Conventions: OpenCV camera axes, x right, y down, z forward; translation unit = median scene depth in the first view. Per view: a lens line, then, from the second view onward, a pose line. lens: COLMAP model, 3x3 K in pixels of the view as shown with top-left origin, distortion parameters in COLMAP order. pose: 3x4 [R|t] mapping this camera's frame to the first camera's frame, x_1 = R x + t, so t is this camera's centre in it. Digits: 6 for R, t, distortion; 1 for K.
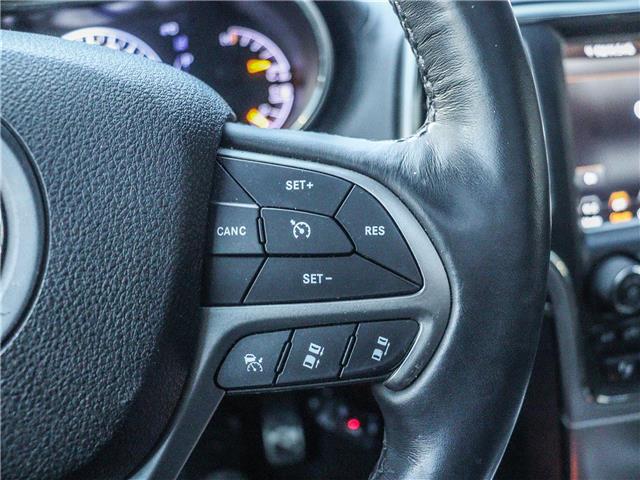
lens RADIAL K [[545.1, 0, 314.8], [0, 545.1, 240.7], [0, 0, 1]] dist [-0.041009, -0.001036]
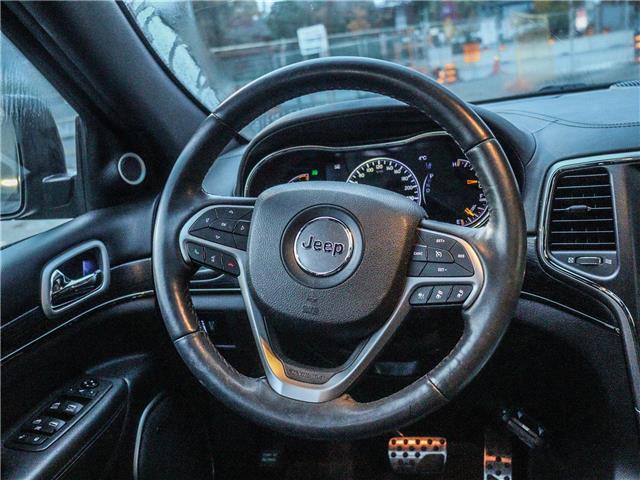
lens RADIAL K [[747.7, 0, 324.7], [0, 747.7, 242.2], [0, 0, 1]] dist [-0.056806, 0.000000]
pose [[0.907858, 0.057852, -0.415268, 1.156107], [-0.116704, 0.986161, -0.117753, 0.493087], [0.402709, 0.155367, 0.902046, -3.168419]]
